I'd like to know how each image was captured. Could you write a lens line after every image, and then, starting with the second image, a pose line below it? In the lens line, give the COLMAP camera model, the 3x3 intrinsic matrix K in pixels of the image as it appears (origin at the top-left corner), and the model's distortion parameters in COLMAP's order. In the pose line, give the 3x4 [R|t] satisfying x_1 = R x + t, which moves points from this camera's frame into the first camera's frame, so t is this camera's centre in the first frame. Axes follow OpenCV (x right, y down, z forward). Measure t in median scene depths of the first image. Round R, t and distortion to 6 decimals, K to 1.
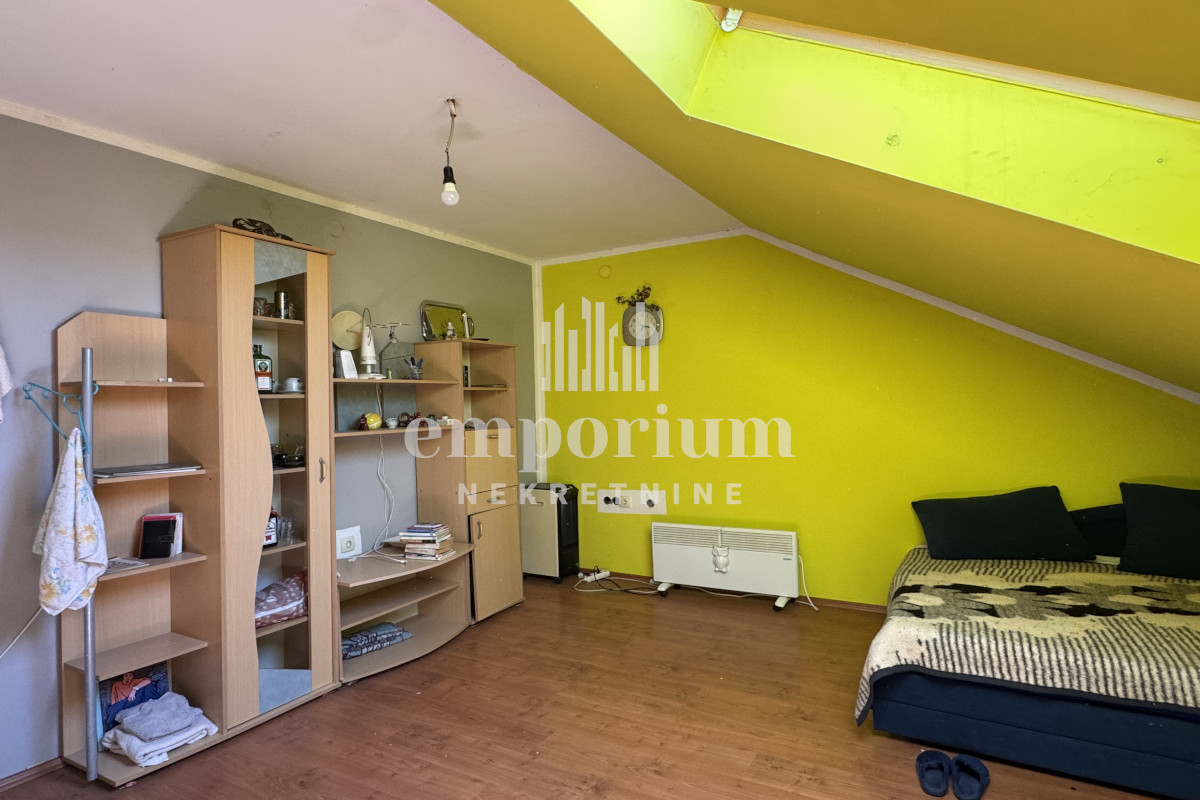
lens RADIAL K [[657.1, 0, 600.0], [0, 657.1, 400.0], [0, 0, 1]] dist [-0.002448, -0.001001]
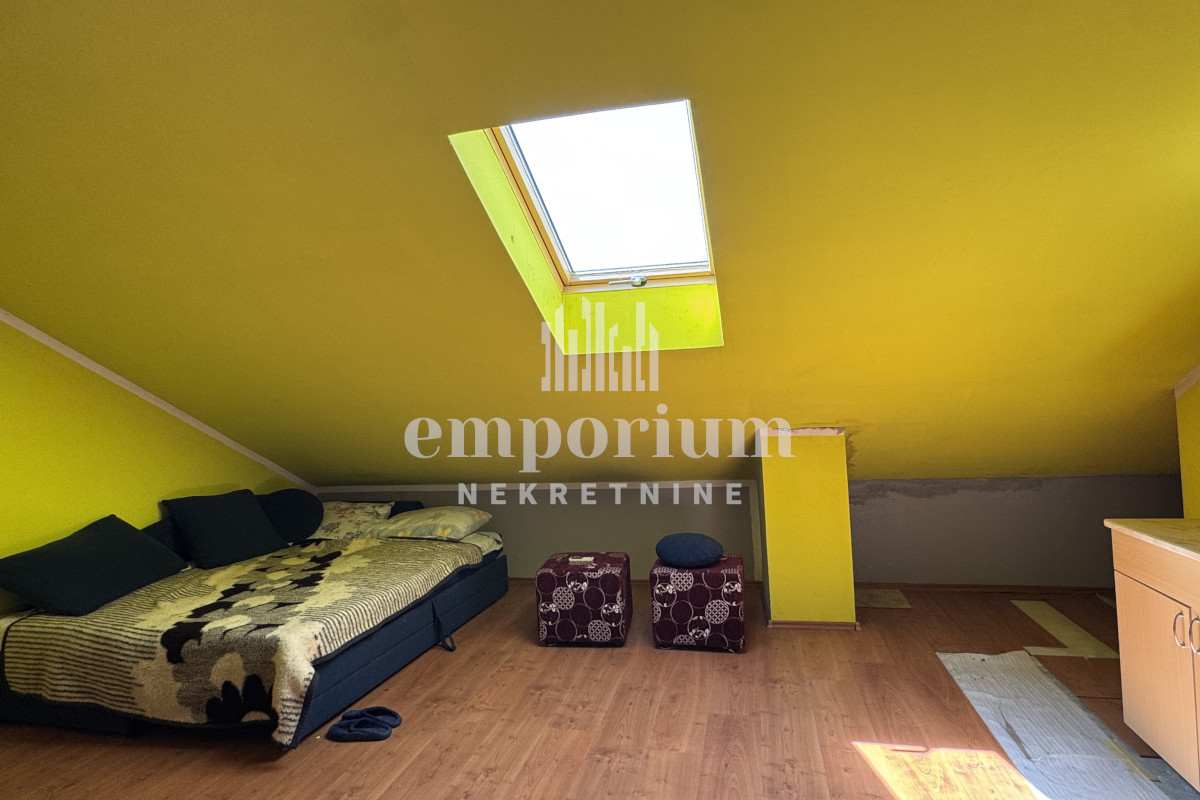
lens RADIAL K [[657.1, 0, 600.0], [0, 657.1, 400.0], [0, 0, 1]] dist [-0.002448, -0.001001]
pose [[-0.284052, 0.038405, 0.958039, -0.692181], [0.043674, 0.998679, -0.027085, 0.024027], [-0.957814, 0.034148, -0.285354, 0.823734]]
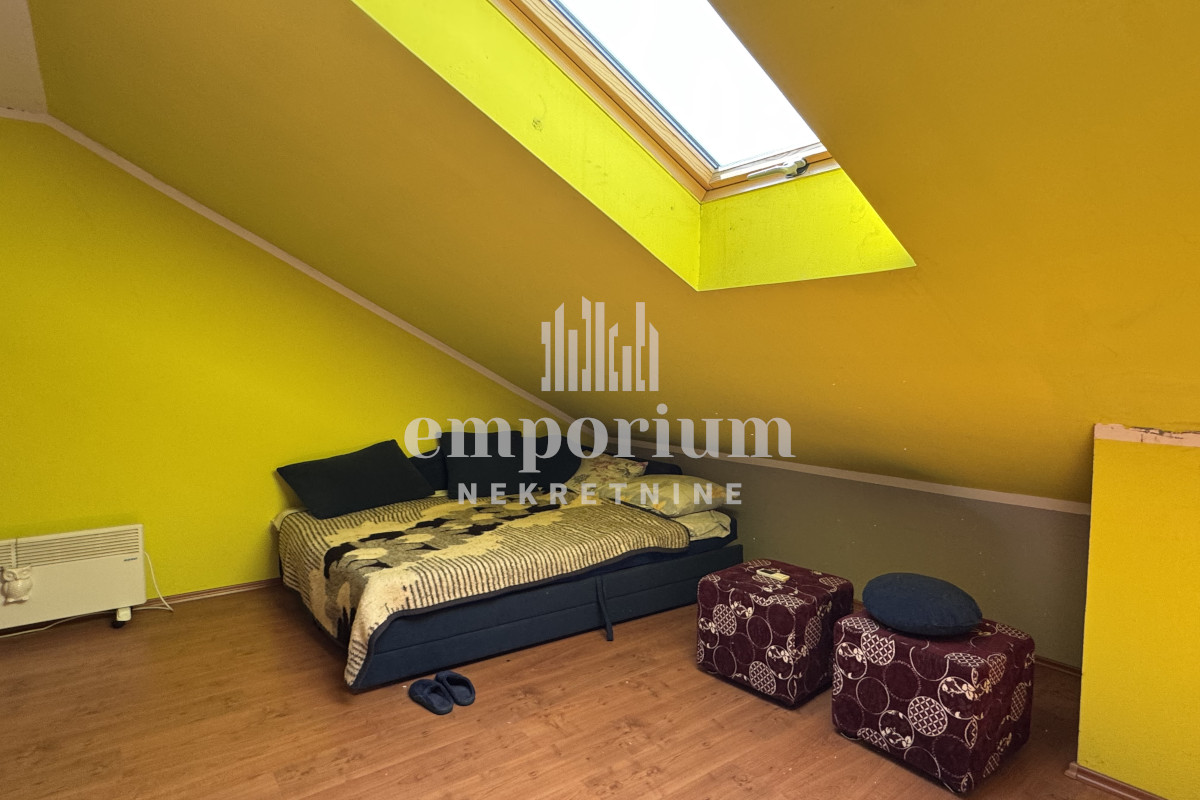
lens RADIAL K [[654.5, 0, 596.4], [0, 654.5, 416.6], [0, 0, 1]] dist [-0.004554, -0.000335]
pose [[0.395816, -0.043802, 0.917285, -0.344155], [-0.020762, 0.998180, 0.056623, 0.022595], [-0.918095, -0.041457, 0.394186, 0.297563]]
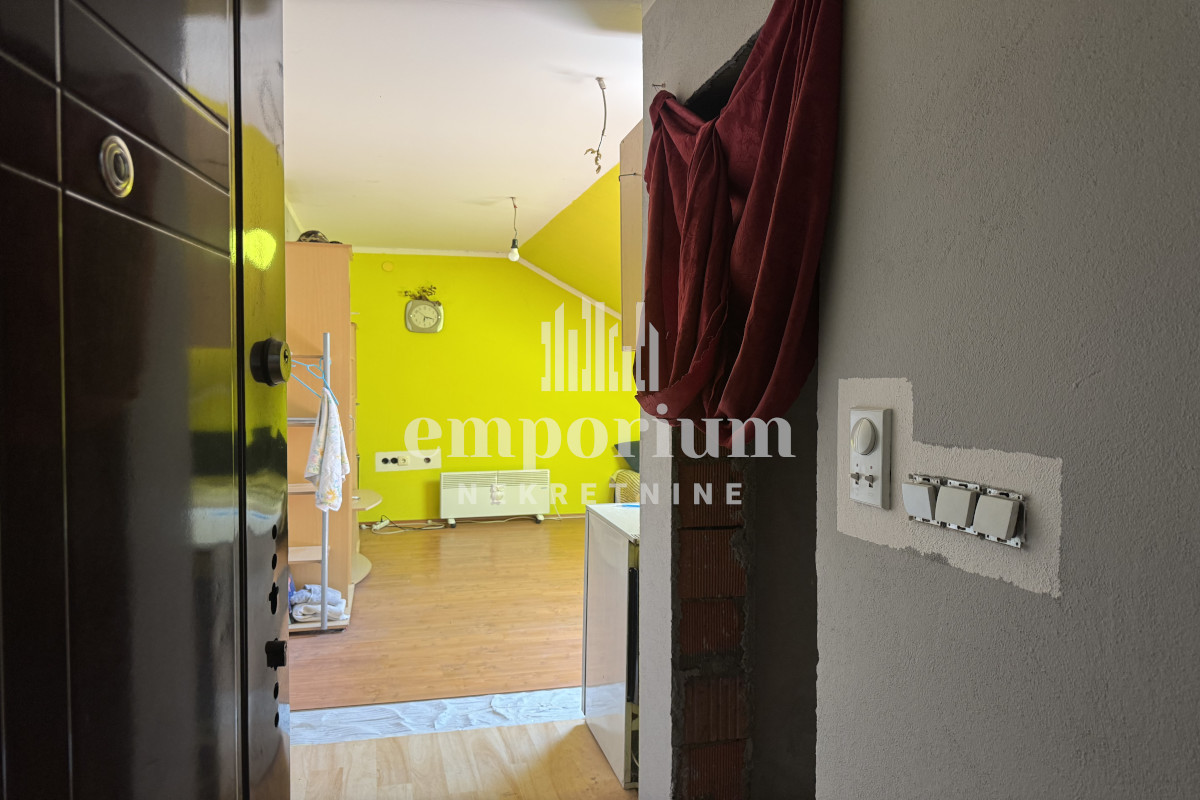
lens RADIAL K [[841.5, 0, 600.0], [0, 841.5, 400.0], [0, 0, 1]] dist [0.035211, -0.040306]
pose [[0.722173, 0.003731, 0.691702, -1.529330], [-0.019213, 0.999708, 0.014667, 0.027318], [-0.691446, -0.023881, 0.722034, -0.722525]]
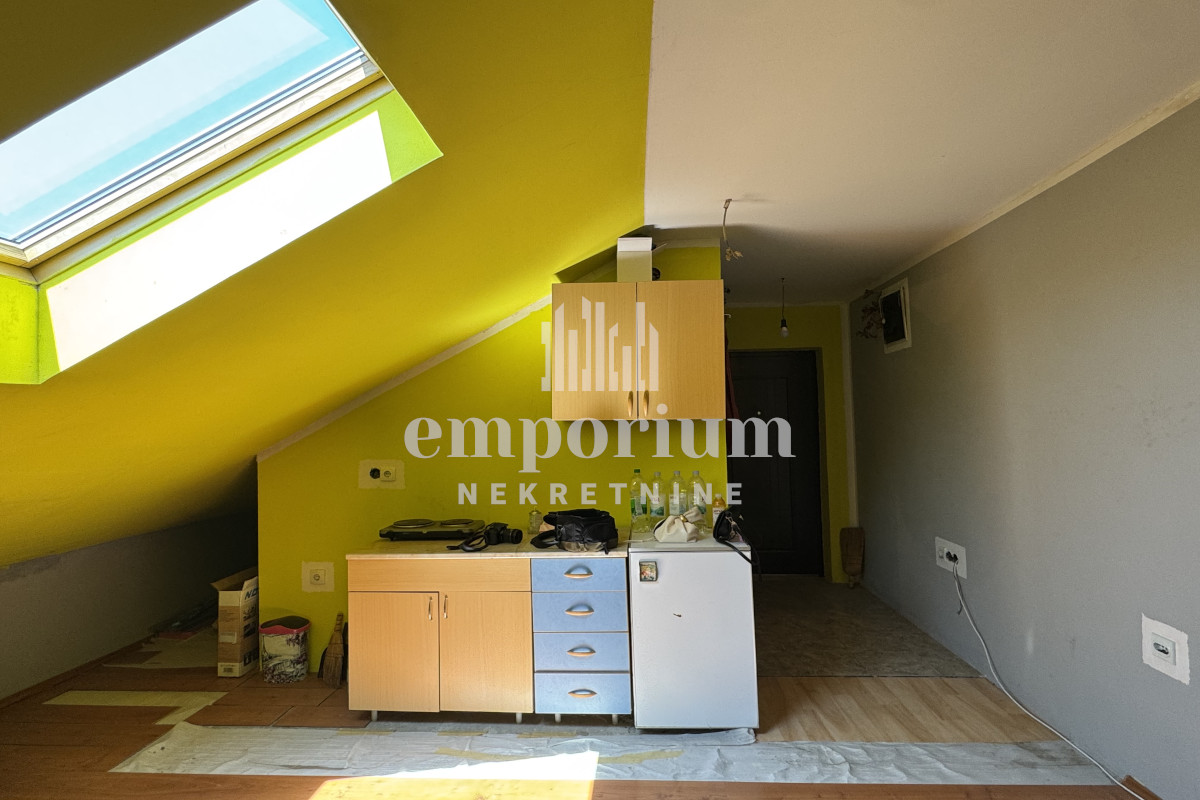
lens RADIAL K [[657.1, 0, 600.0], [0, 657.1, 400.0], [0, 0, 1]] dist [-0.002448, -0.001001]
pose [[-0.898865, 0.024217, -0.437556, 0.117445], [0.040878, 0.998752, -0.028700, -0.034534], [0.436315, -0.043684, -0.898733, 1.194293]]
